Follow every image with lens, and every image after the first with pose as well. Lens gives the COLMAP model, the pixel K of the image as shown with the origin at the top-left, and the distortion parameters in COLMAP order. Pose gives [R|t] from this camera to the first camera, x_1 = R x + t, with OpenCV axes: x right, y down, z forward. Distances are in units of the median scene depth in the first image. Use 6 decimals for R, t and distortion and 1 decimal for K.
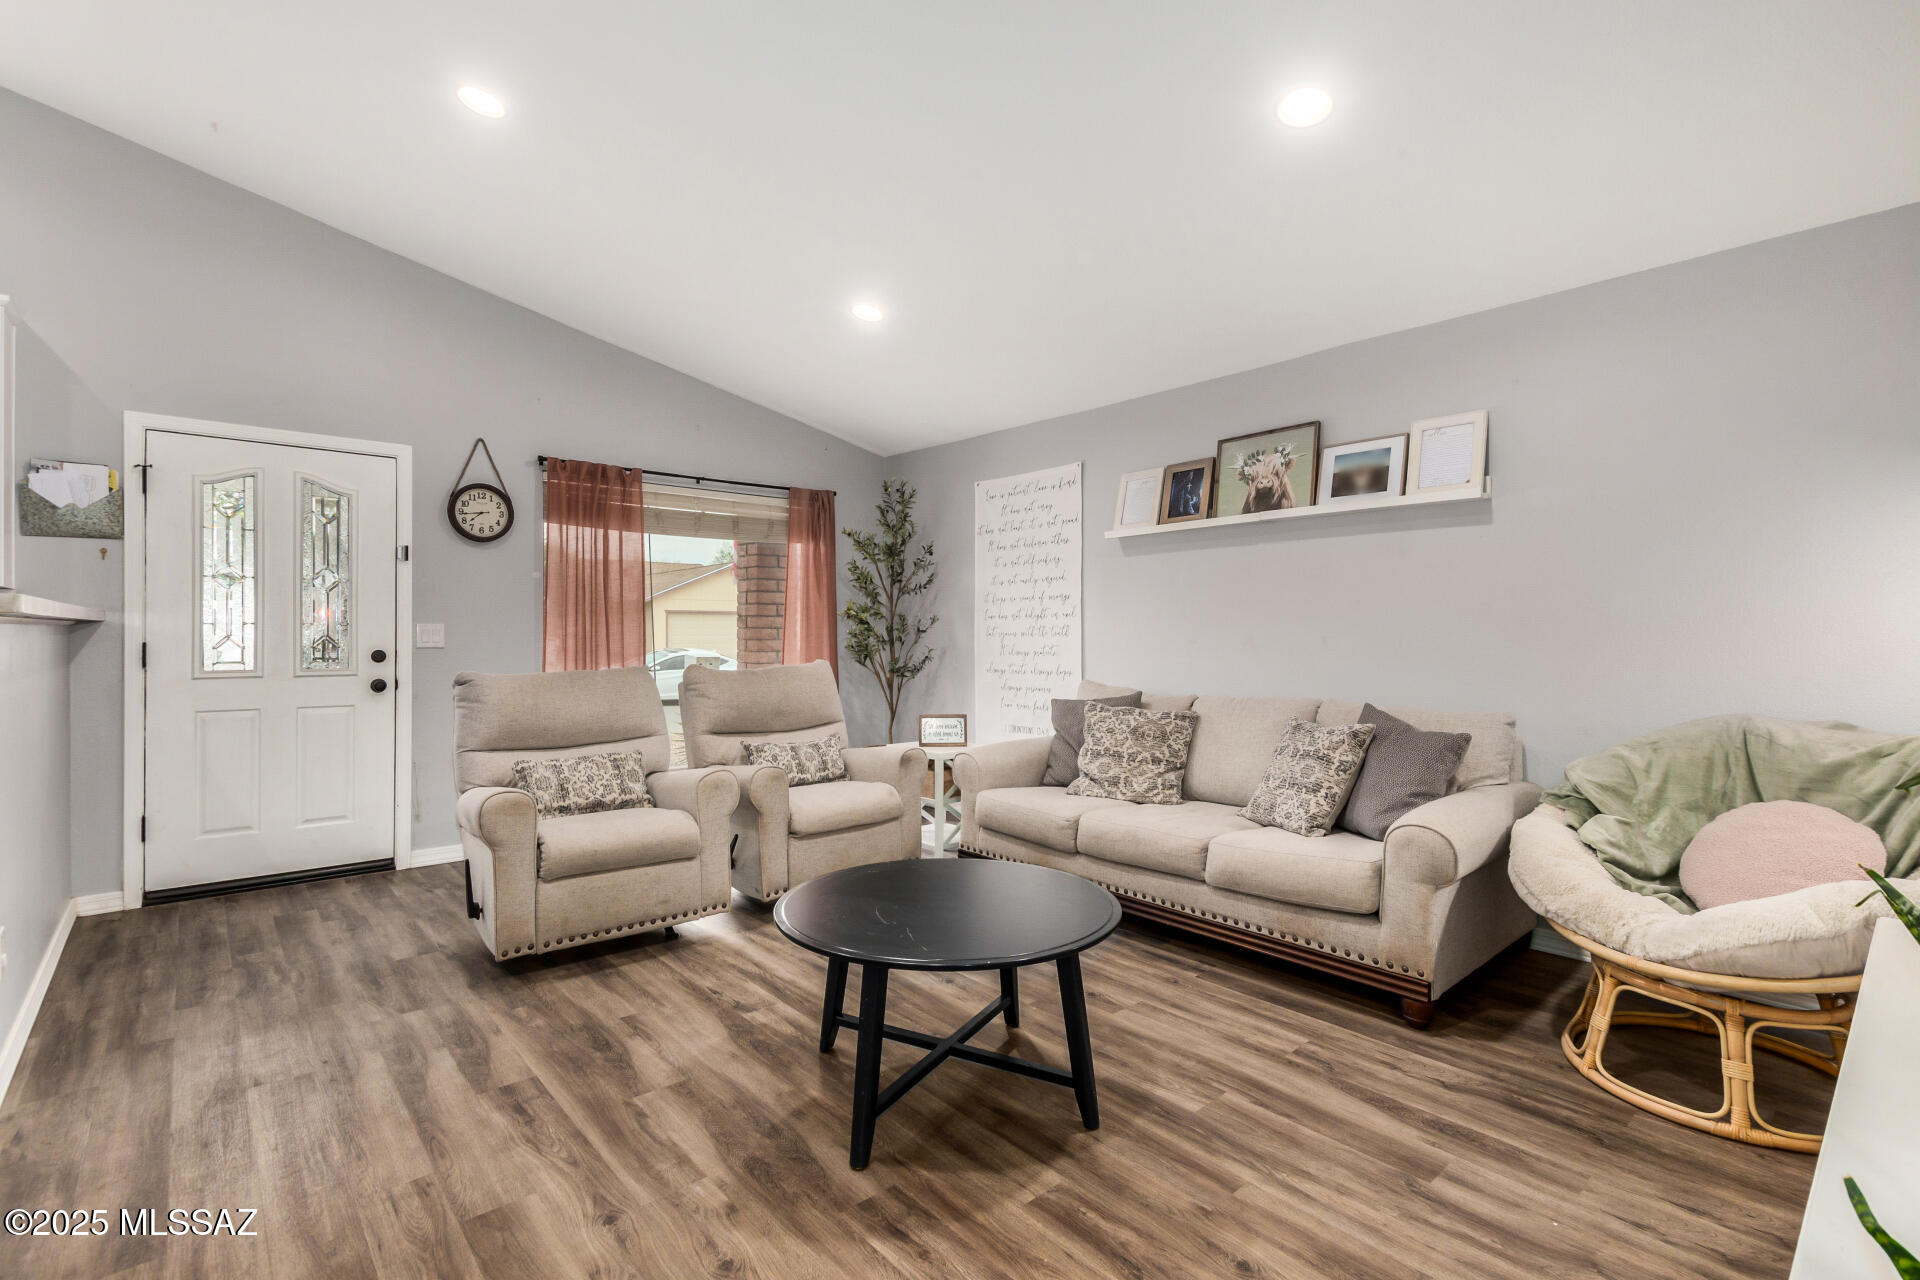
lens RADIAL K [[879.5, 0, 966.6], [0, 879.5, 629.6], [0, 0, 1]] dist [0.005326, -0.002588]
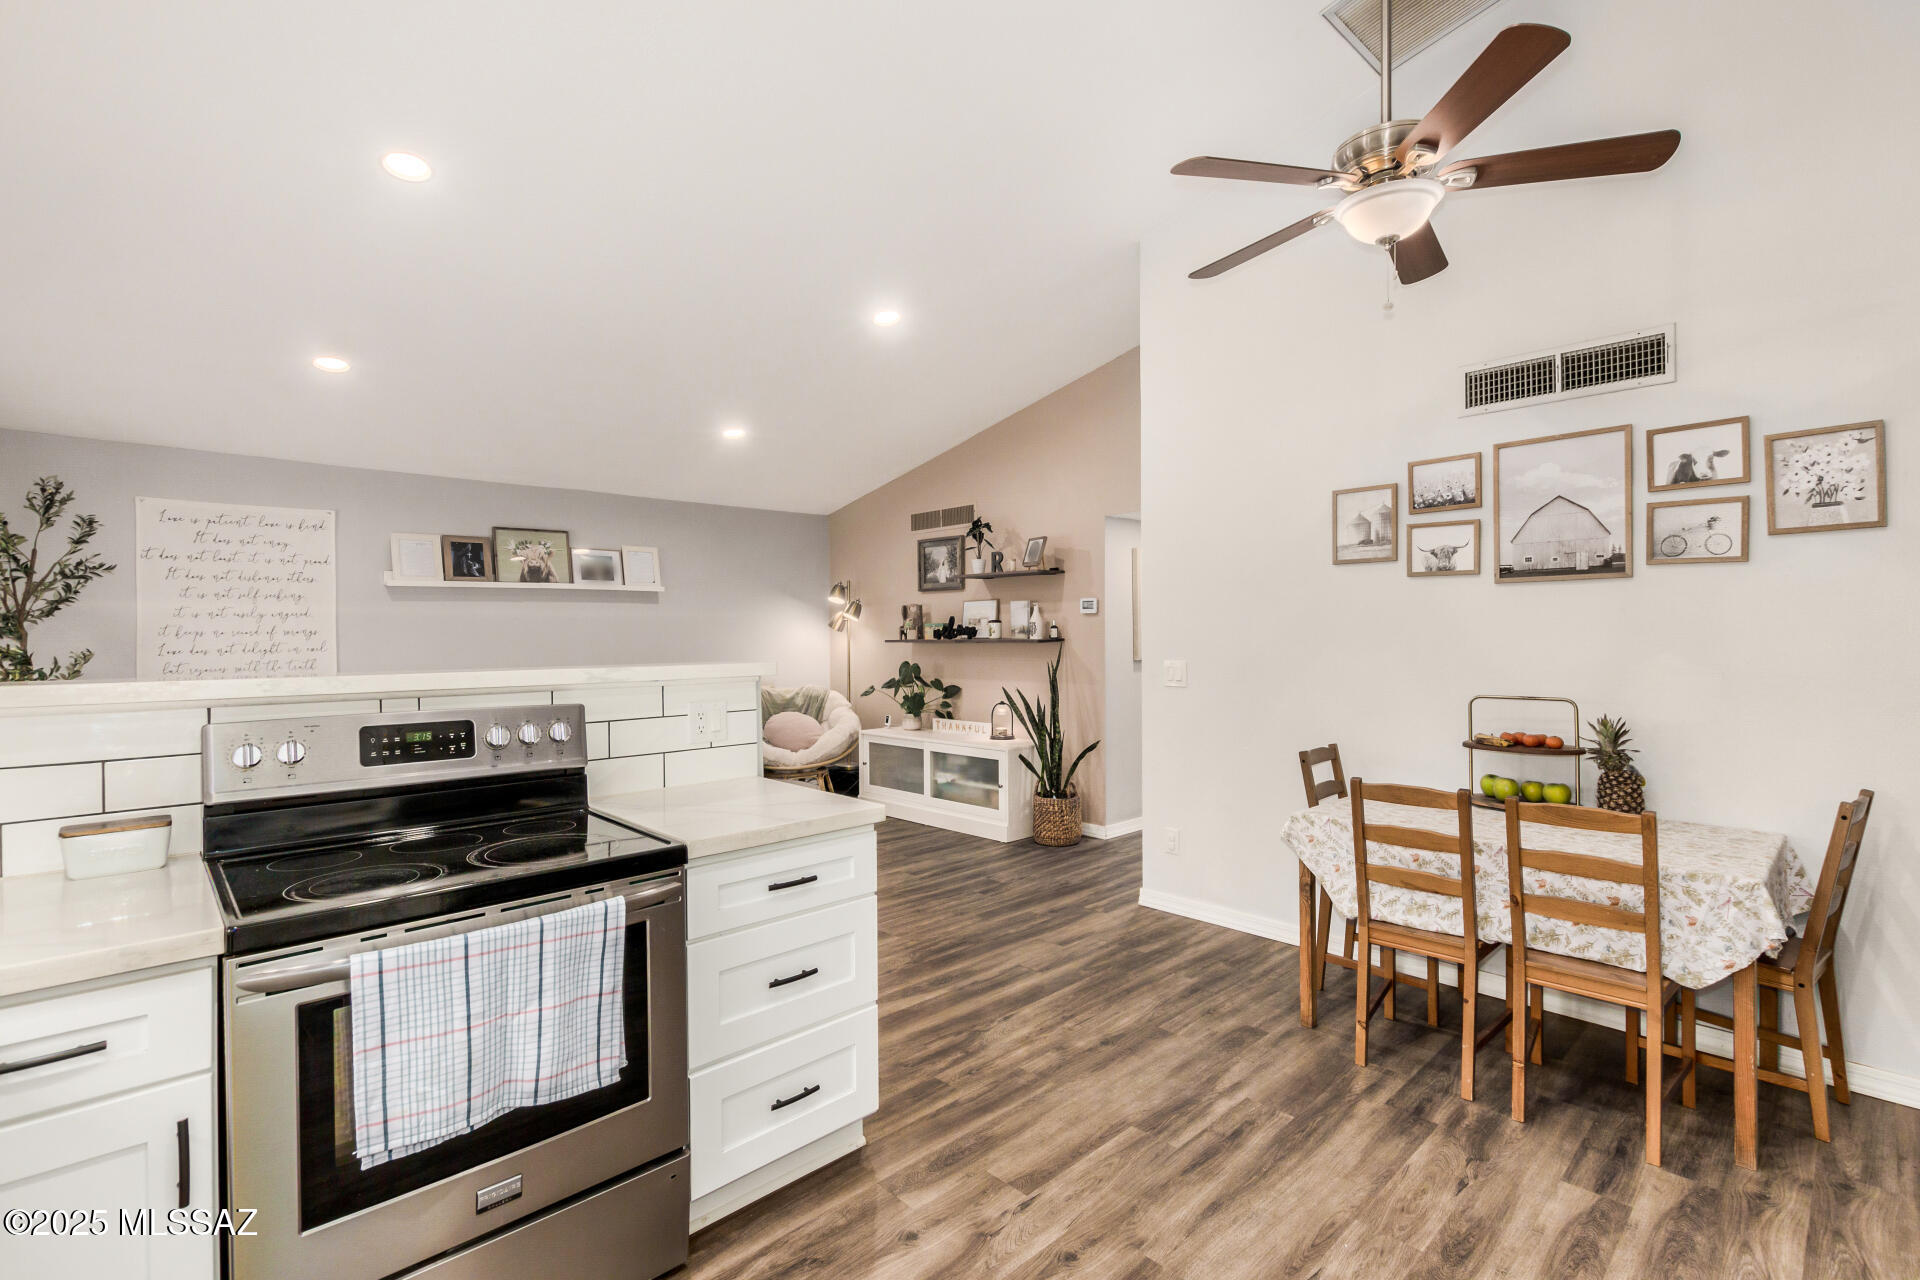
lens RADIAL K [[879.5, 0, 979.4], [0, 879.5, 637.6], [0, 0, 1]] dist [0.005326, -0.002588]
pose [[-0.058700, -0.004098, 0.998267, -1.255008], [0.004439, 0.999981, 0.004366, -0.040690], [-0.998266, 0.004688, -0.058681, 0.319428]]
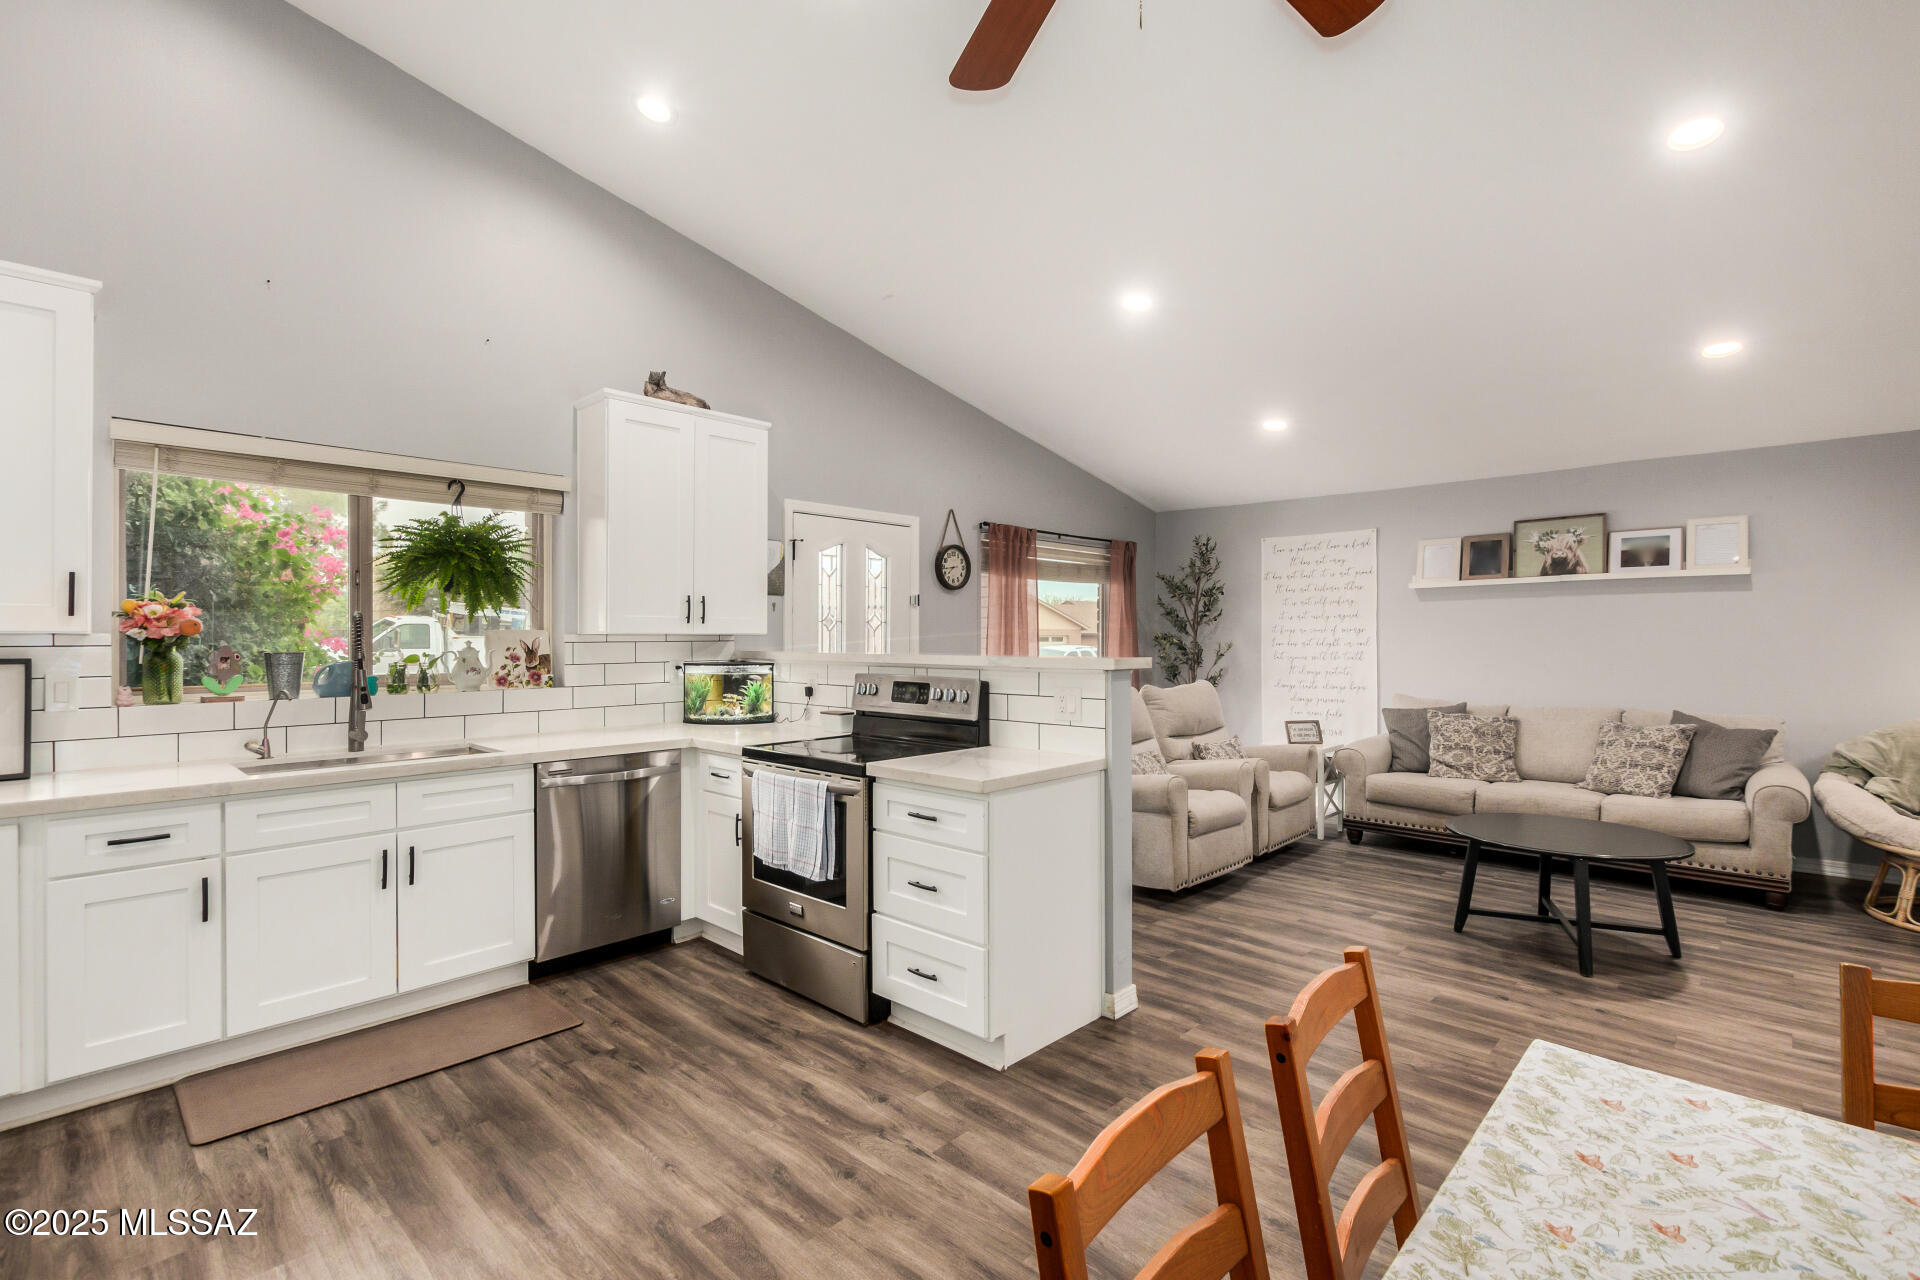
lens RADIAL K [[879.5, 0, 962.4], [0, 879.5, 635.1], [0, 0, 1]] dist [0.005326, -0.002588]
pose [[0.995512, -0.001845, 0.094621, -0.757094], [0.001705, 0.999997, 0.001564, -0.041199], [-0.094623, -0.001395, 0.995512, -0.319830]]
